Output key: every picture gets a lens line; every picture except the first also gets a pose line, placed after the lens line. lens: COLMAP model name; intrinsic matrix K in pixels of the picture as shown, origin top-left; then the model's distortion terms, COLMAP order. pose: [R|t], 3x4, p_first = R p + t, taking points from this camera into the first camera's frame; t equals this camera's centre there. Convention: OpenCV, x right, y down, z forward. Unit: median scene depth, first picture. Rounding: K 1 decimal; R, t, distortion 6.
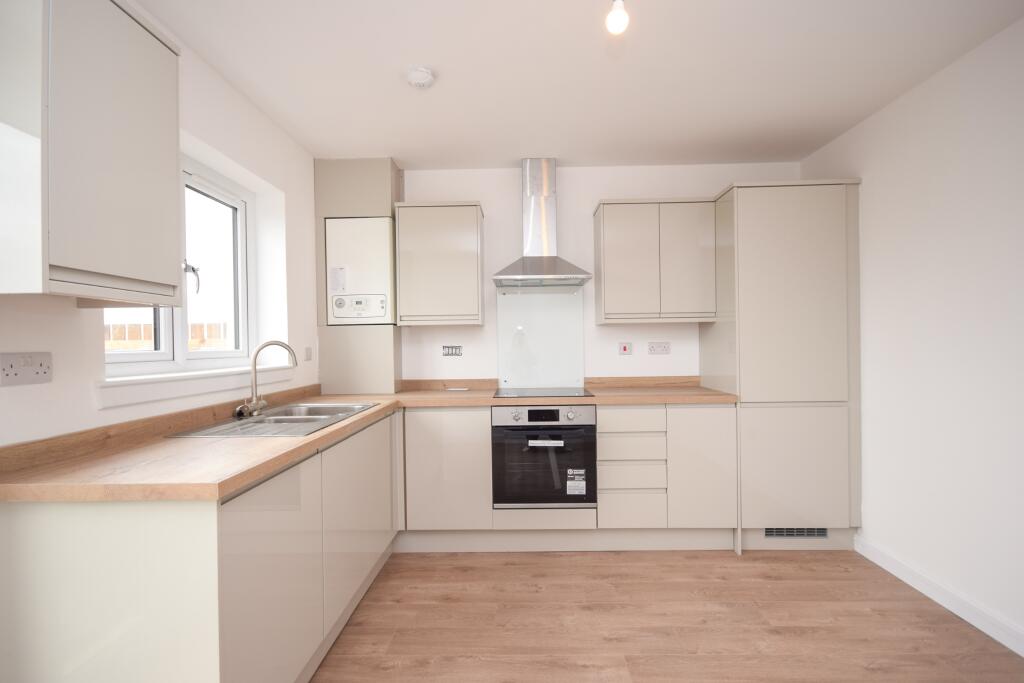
lens RADIAL K [[484.8, 0, 514.3], [0, 484.8, 346.1], [0, 0, 1]] dist [0.000136, 0.000020]
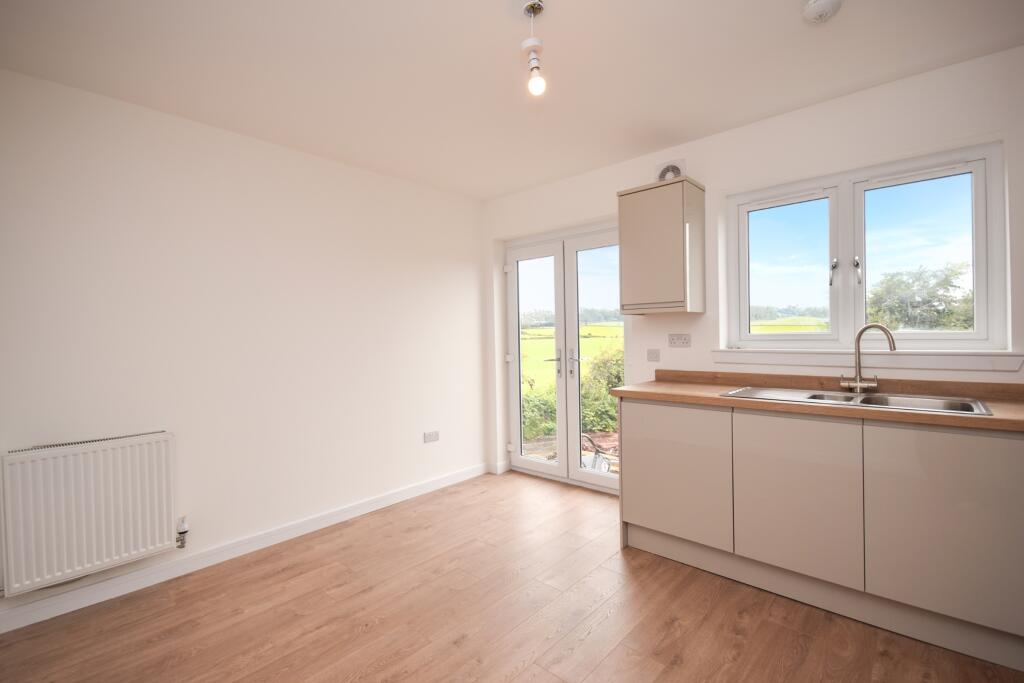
lens RADIAL K [[445.9, 0, 527.5], [0, 445.9, 337.9], [0, 0, 1]] dist [0.003912, 0.000116]
pose [[-0.621719, 0.028020, -0.782739, 0.583511], [0.016847, 0.999607, 0.022401, -0.014608], [0.783059, 0.000741, -0.621947, 0.856981]]
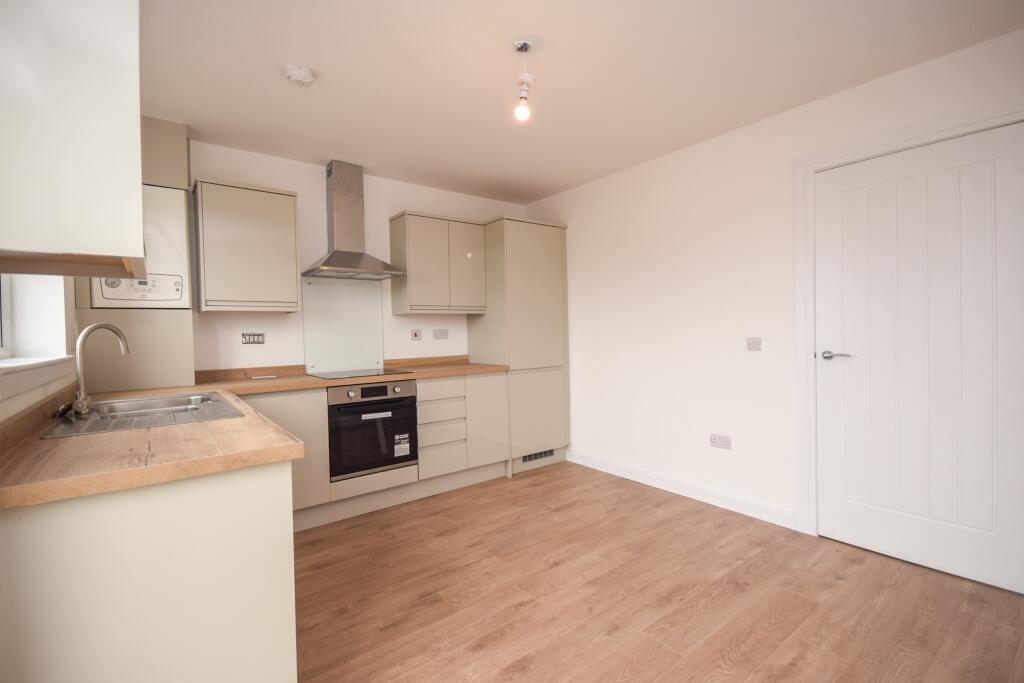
lens RADIAL K [[460.7, 0, 506.5], [0, 460.7, 338.6], [0, 0, 1]] dist [0.002917, 0.000154]
pose [[0.779625, -0.012529, 0.626122, -0.378916], [0.015865, 0.999874, 0.000254, 0.021838], [-0.626046, 0.009735, 0.779725, -0.048607]]
